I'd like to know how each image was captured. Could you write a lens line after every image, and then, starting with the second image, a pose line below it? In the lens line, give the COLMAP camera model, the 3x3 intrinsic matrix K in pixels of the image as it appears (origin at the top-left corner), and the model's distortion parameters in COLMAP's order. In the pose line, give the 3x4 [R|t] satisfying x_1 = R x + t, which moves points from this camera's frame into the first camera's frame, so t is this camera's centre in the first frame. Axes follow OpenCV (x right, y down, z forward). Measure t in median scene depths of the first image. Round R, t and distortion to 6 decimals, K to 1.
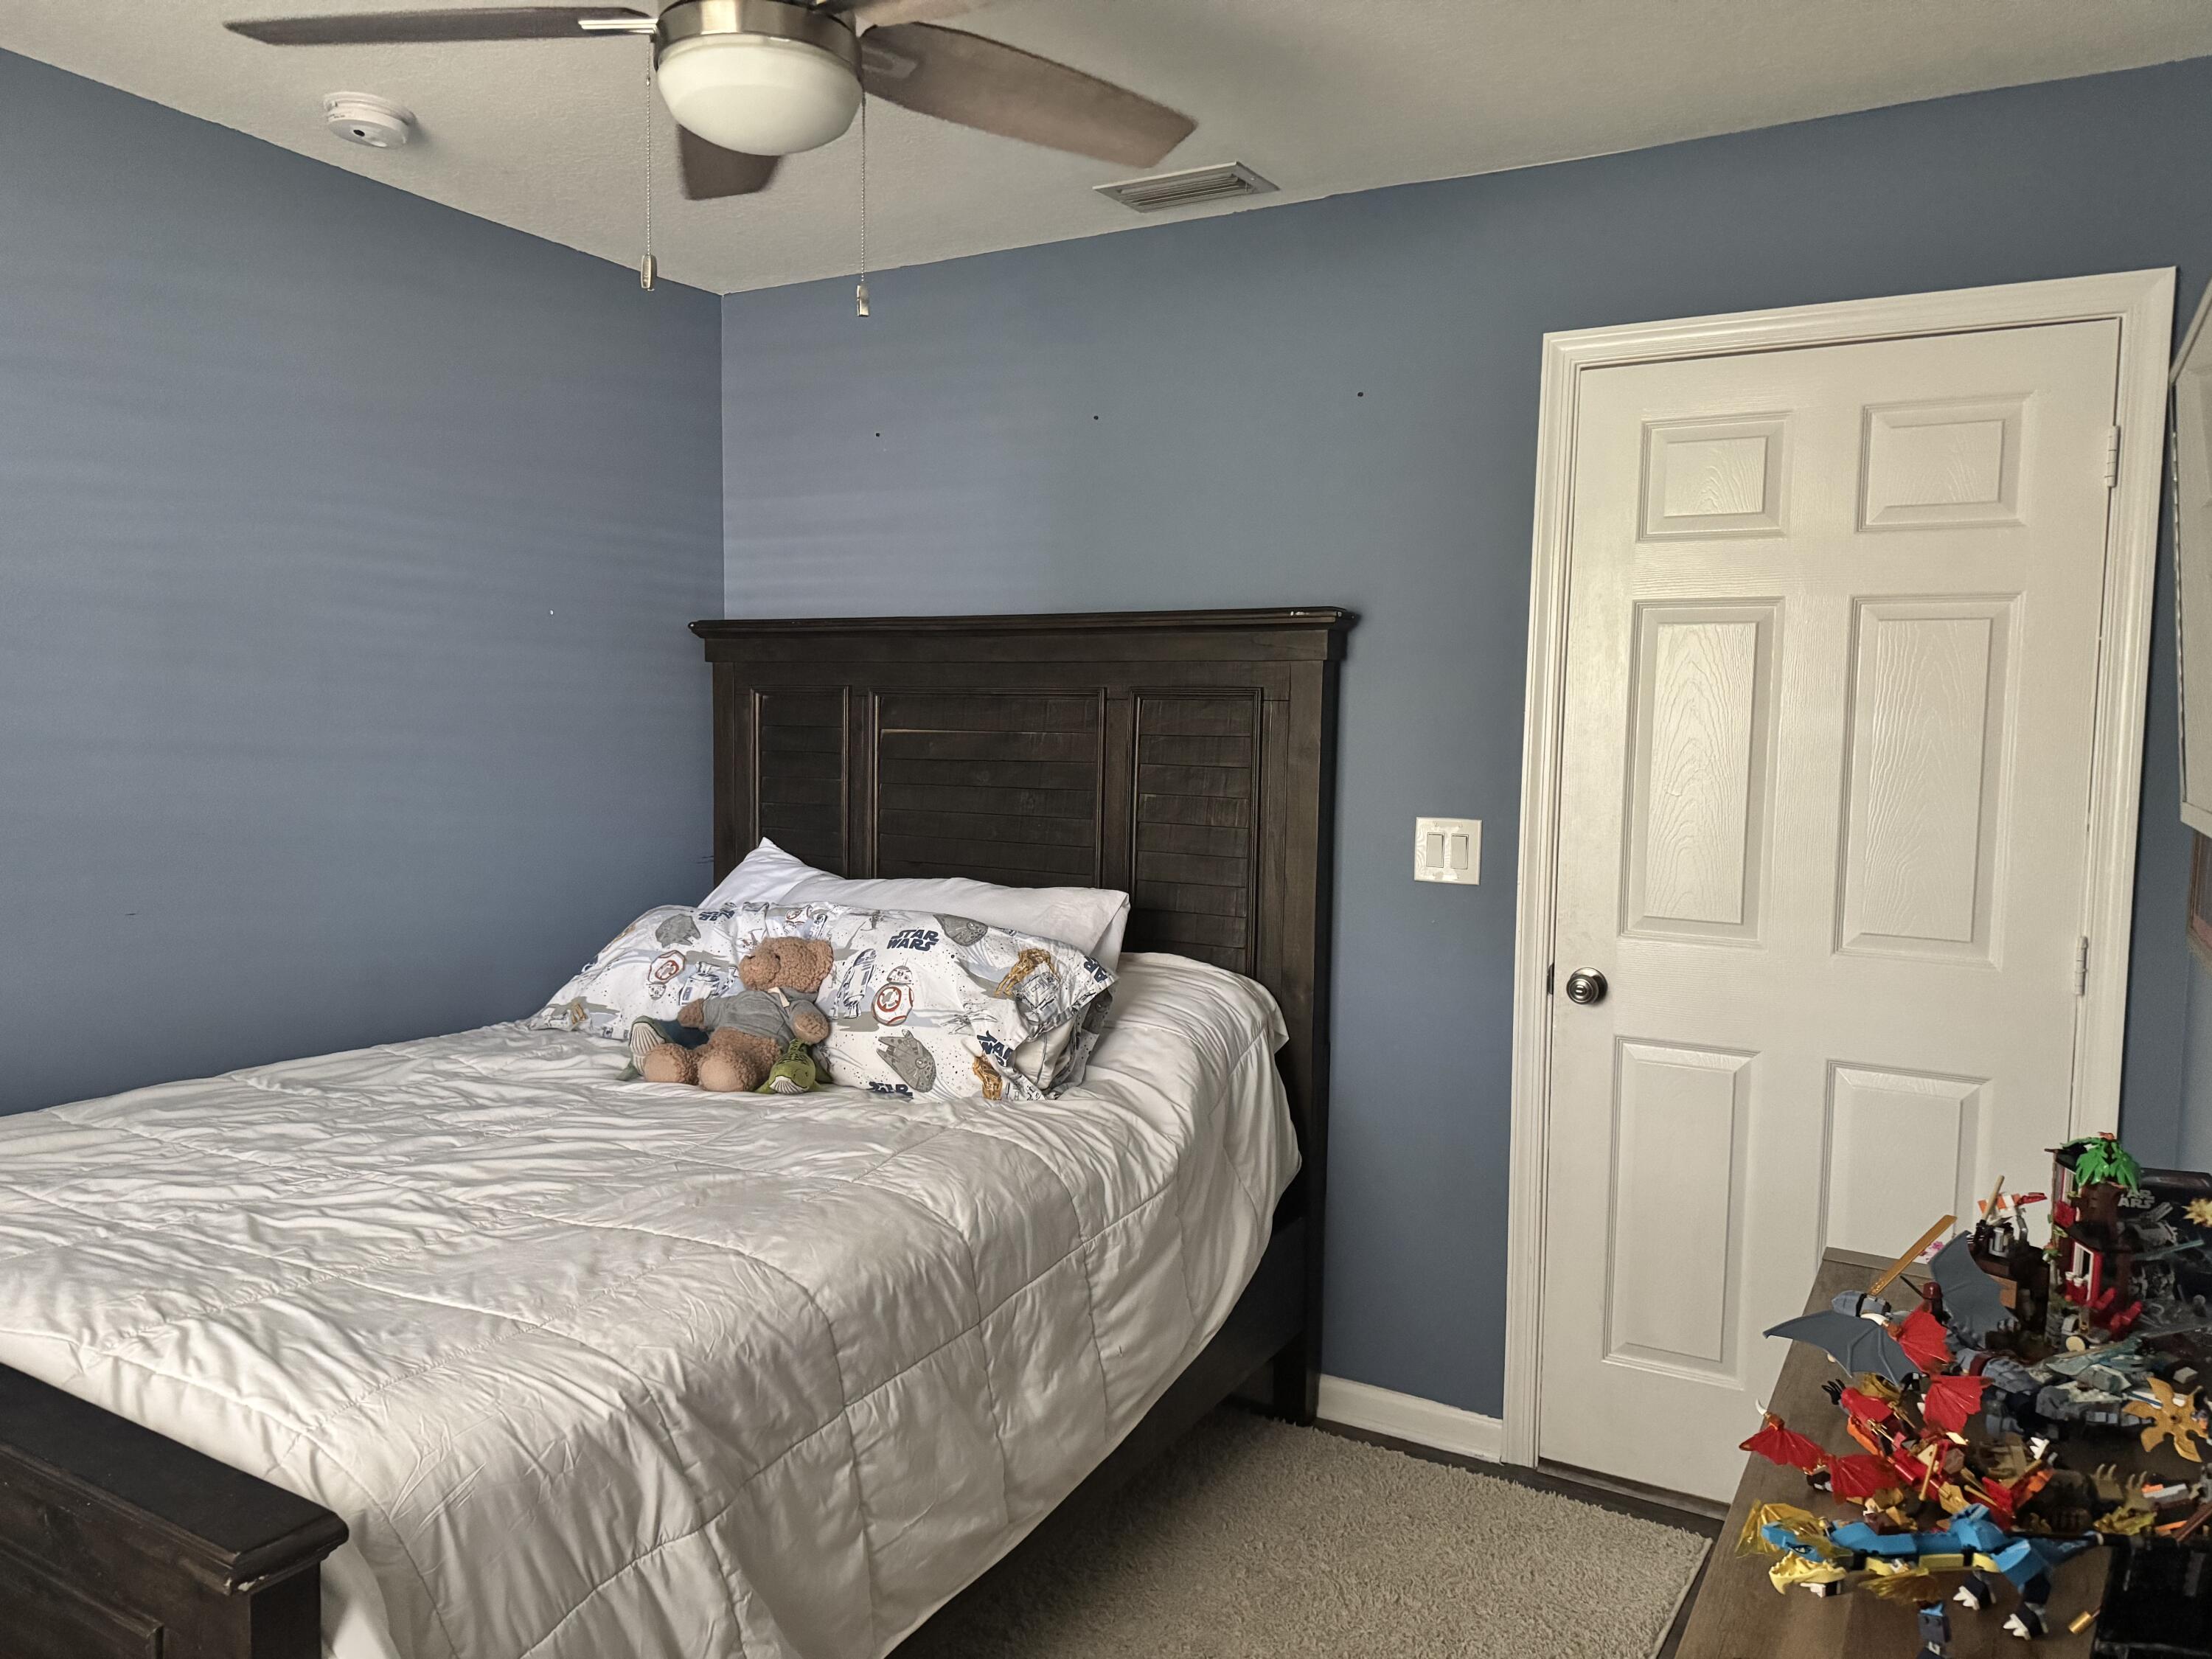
lens RADIAL K [[1546.0, 0, 1106.0], [0, 1546.0, 829.5], [0, 0, 1]] dist [0.085653, -0.080678]
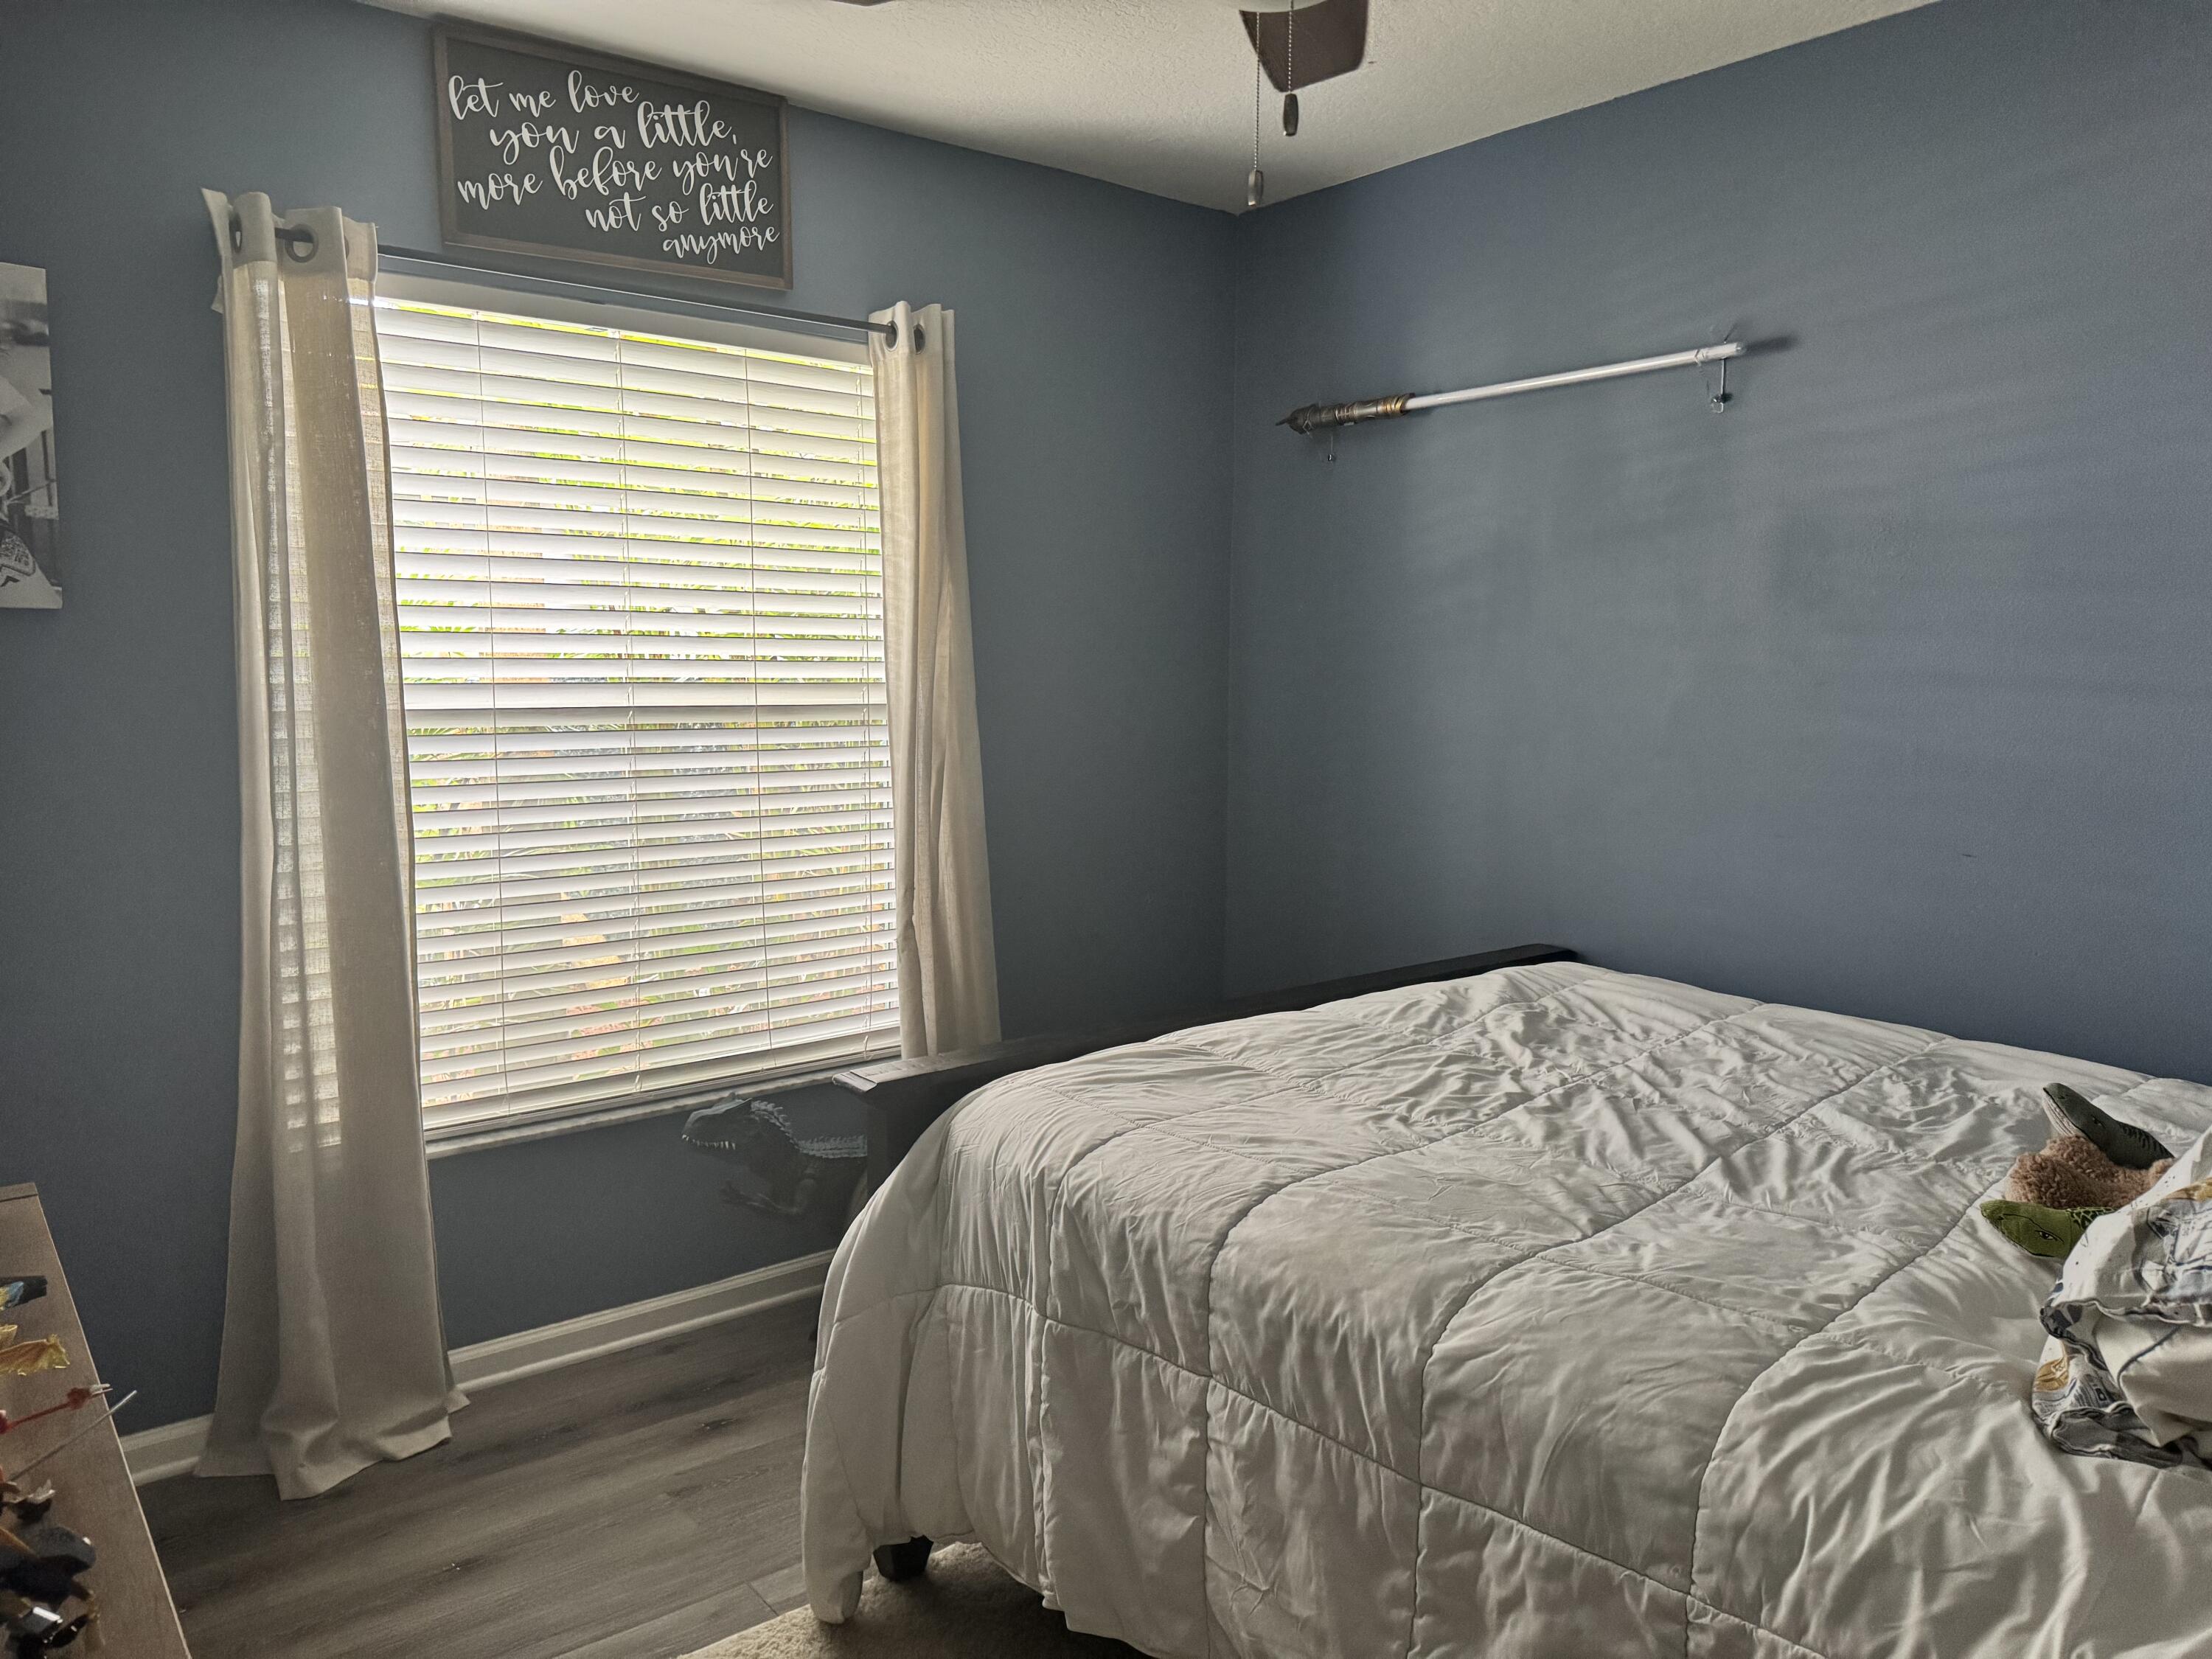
lens RADIAL K [[1546.0, 0, 1106.0], [0, 1546.0, 829.5], [0, 0, 1]] dist [0.085653, -0.080678]
pose [[-0.369333, 0.081751, -0.925694, 0.652384], [-0.086112, 0.988827, 0.121683, -0.050363], [0.925299, 0.124655, -0.358167, 1.193293]]
